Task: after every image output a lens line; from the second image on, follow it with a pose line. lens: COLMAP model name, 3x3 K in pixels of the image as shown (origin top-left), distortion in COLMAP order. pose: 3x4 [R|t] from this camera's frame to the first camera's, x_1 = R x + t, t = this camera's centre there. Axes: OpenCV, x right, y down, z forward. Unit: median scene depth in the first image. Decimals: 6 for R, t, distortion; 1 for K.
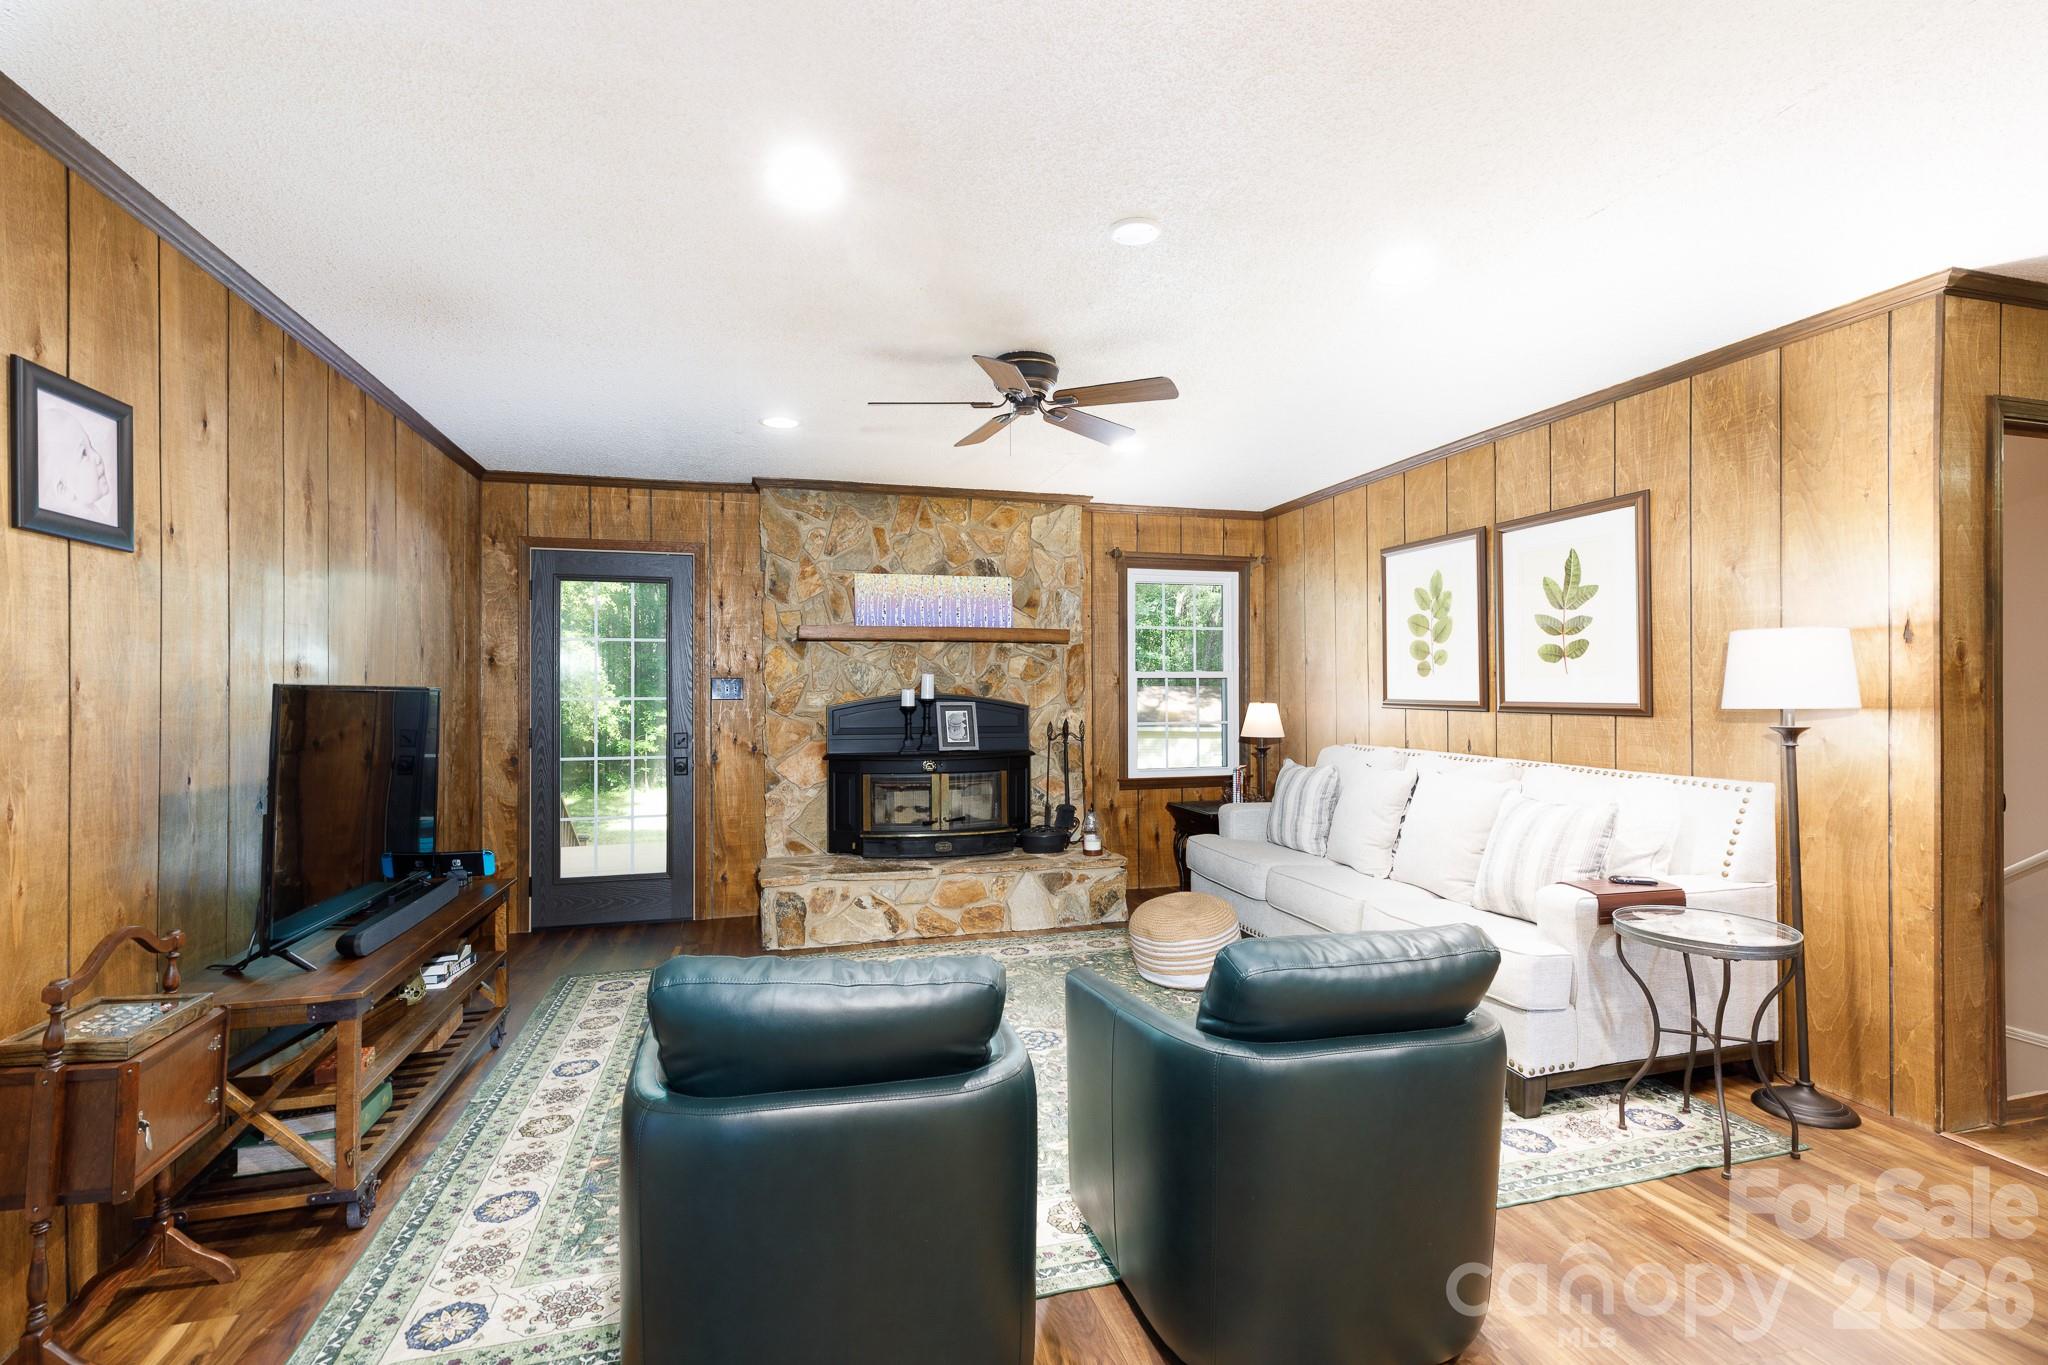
lens RADIAL K [[896.4, 0, 1018.3], [0, 896.4, 681.2], [0, 0, 1]] dist [0.002711, -0.001494]
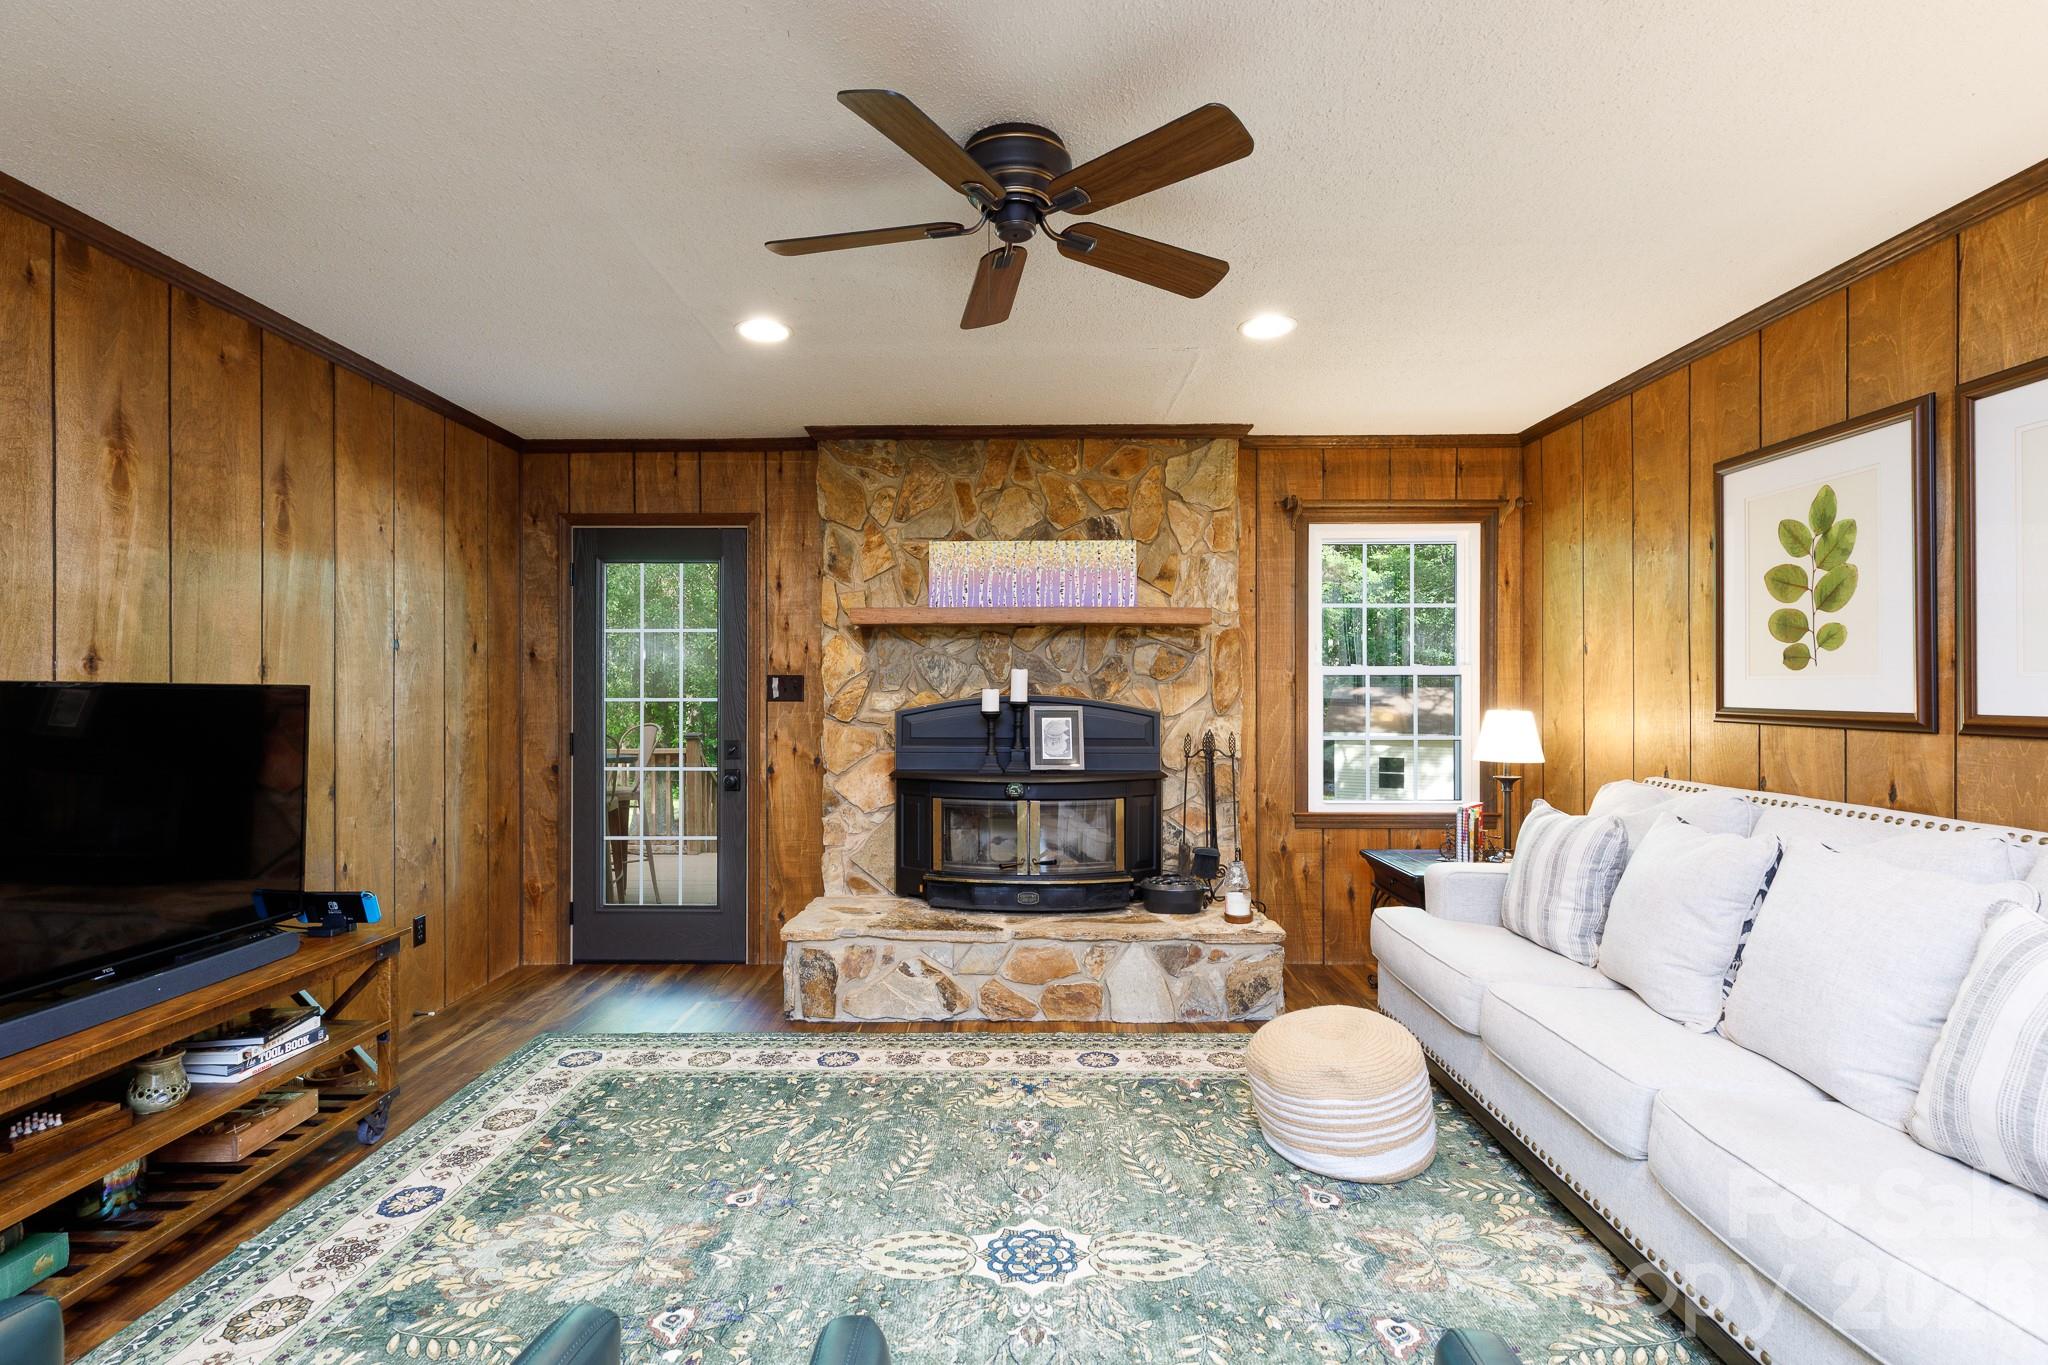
lens RADIAL K [[896.4, 0, 1026.5], [0, 896.4, 693.6], [0, 0, 1]] dist [0.002711, -0.001494]
pose [[0.960098, 0.004028, -0.279635, 0.127809], [-0.000274, 0.999909, 0.013462, 0.002498], [0.279664, -0.012848, 0.960012, 0.283564]]
